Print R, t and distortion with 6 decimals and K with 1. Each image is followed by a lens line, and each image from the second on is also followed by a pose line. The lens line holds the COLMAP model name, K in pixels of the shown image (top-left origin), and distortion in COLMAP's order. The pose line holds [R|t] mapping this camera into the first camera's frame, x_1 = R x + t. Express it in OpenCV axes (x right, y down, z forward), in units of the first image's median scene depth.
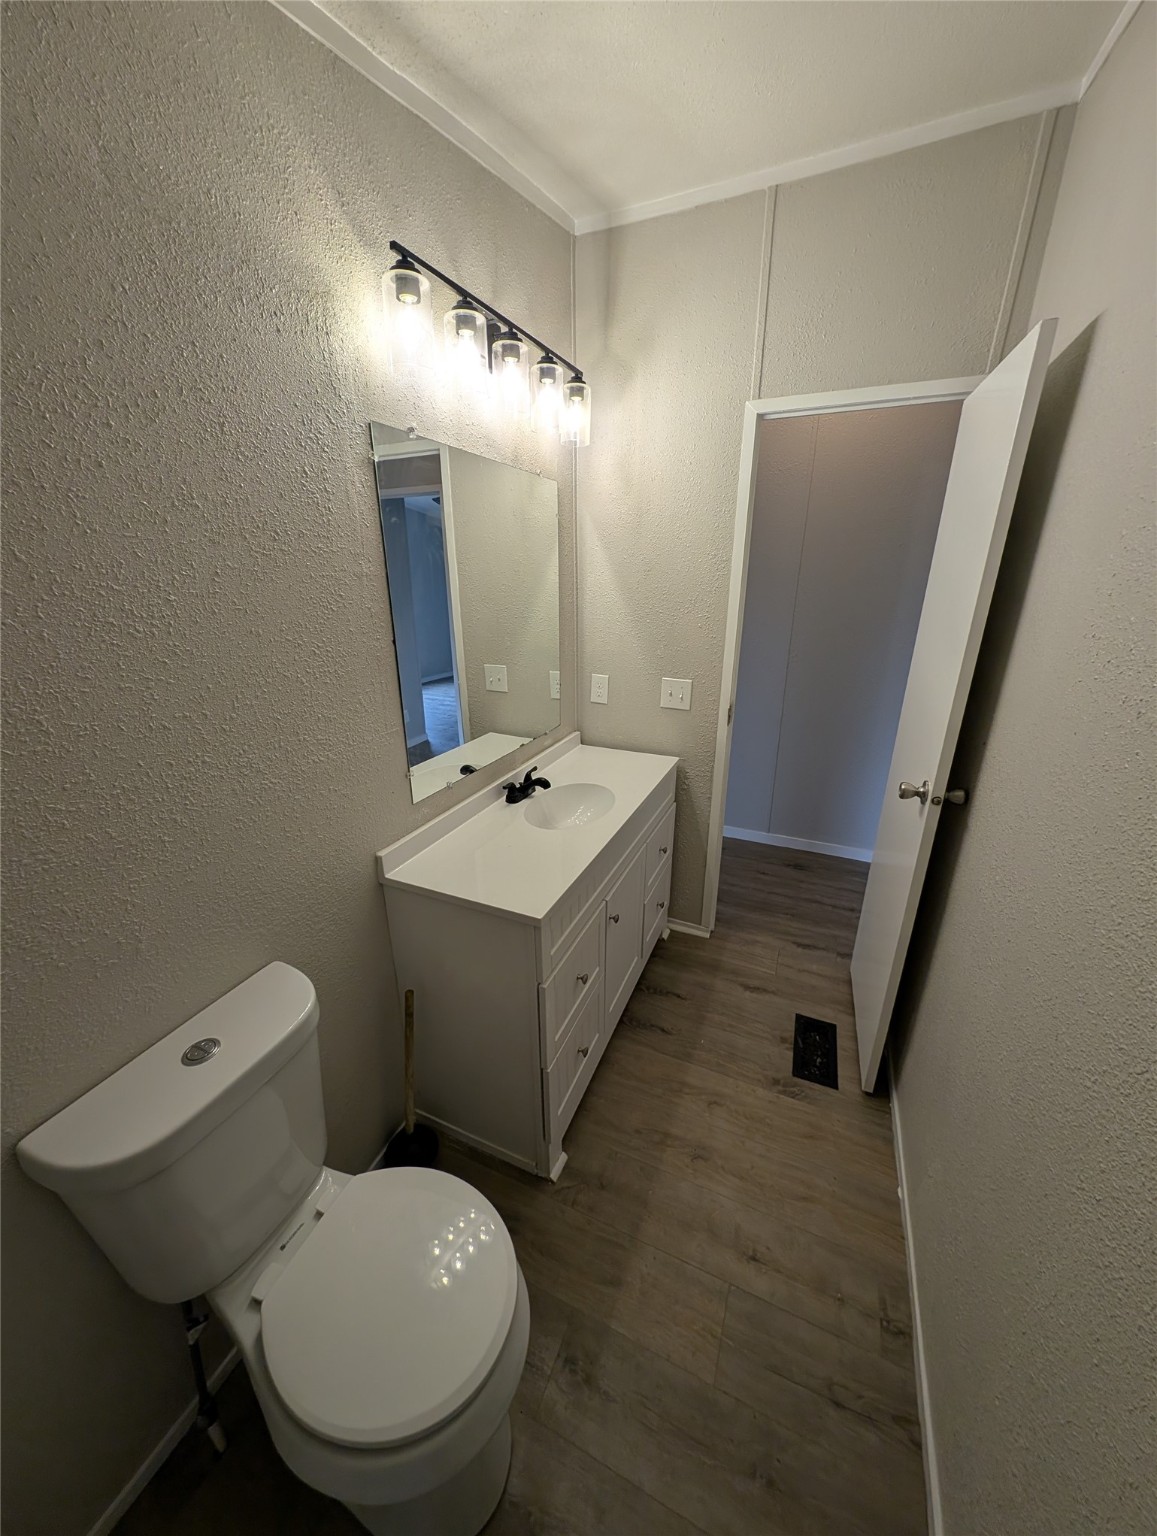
lens RADIAL K [[551.8, 0, 579.0], [0, 551.8, 769.5], [0, 0, 1]] dist [-0.001641, -0.000220]
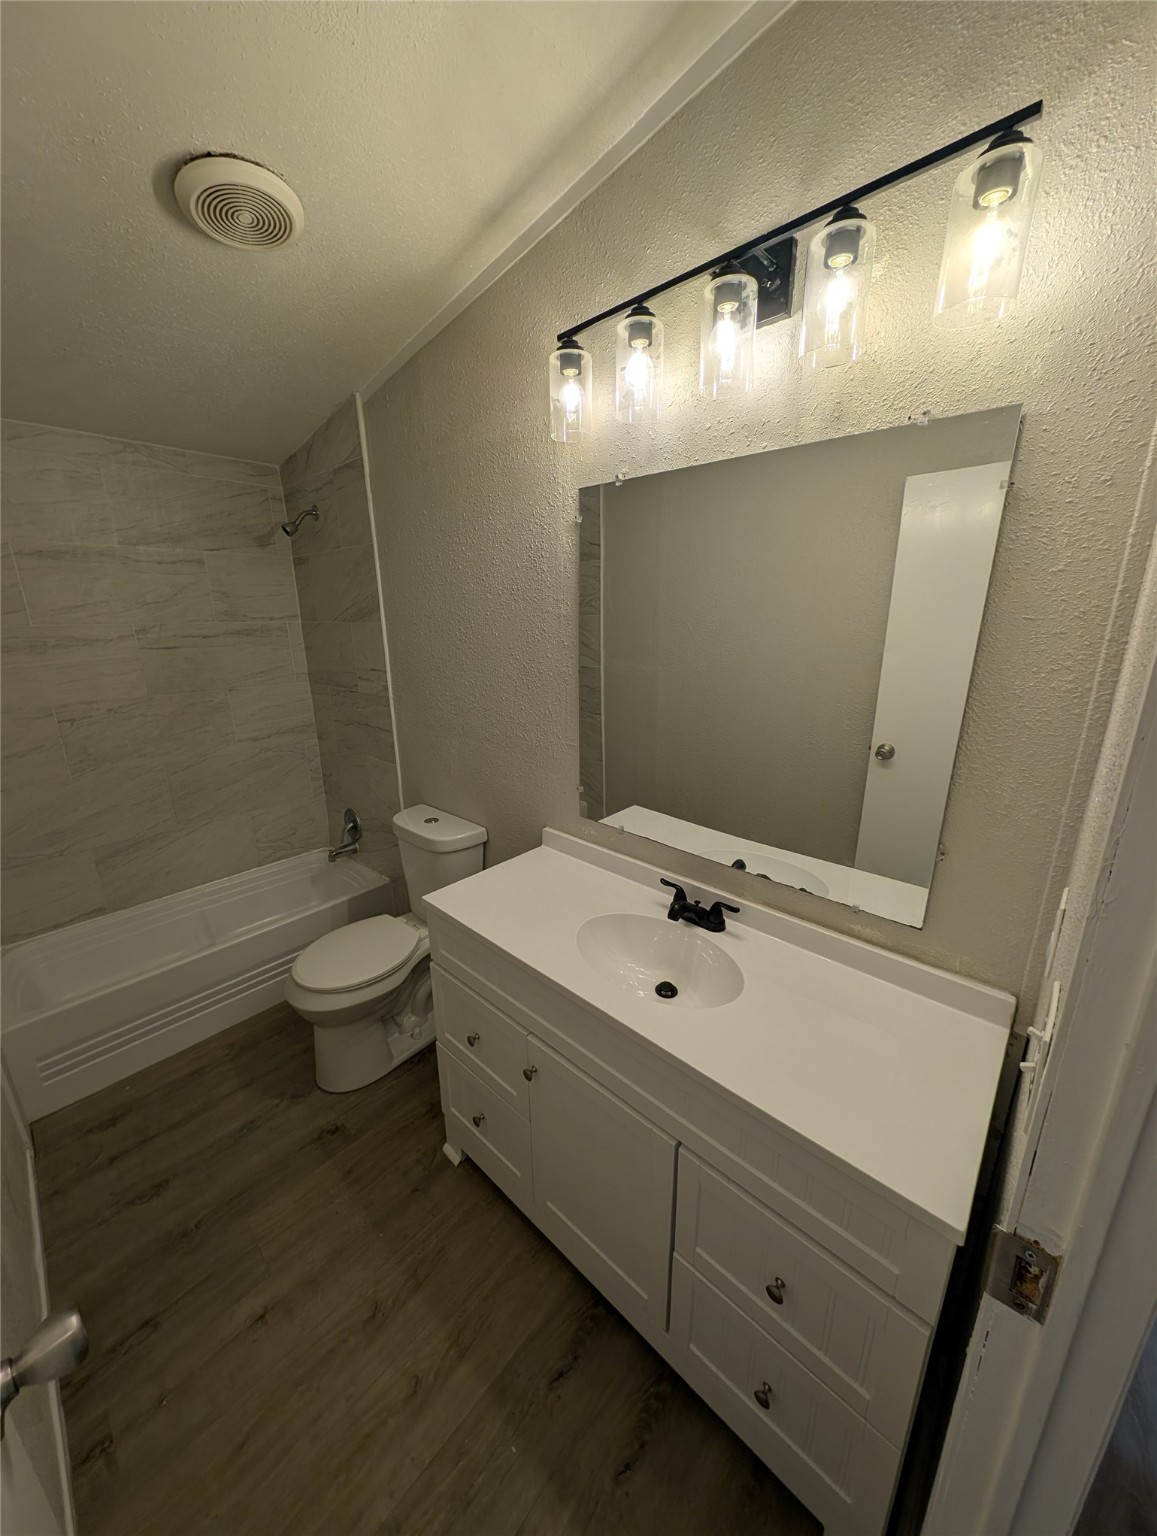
lens RADIAL K [[551.8, 0, 579.9], [0, 551.8, 764.7], [0, 0, 1]] dist [-0.001641, -0.000220]
pose [[-0.320039, 0.262519, -0.910307, 0.598641], [-0.313297, 0.877460, 0.363193, -0.375744], [0.894103, 0.401432, -0.198575, 1.020255]]
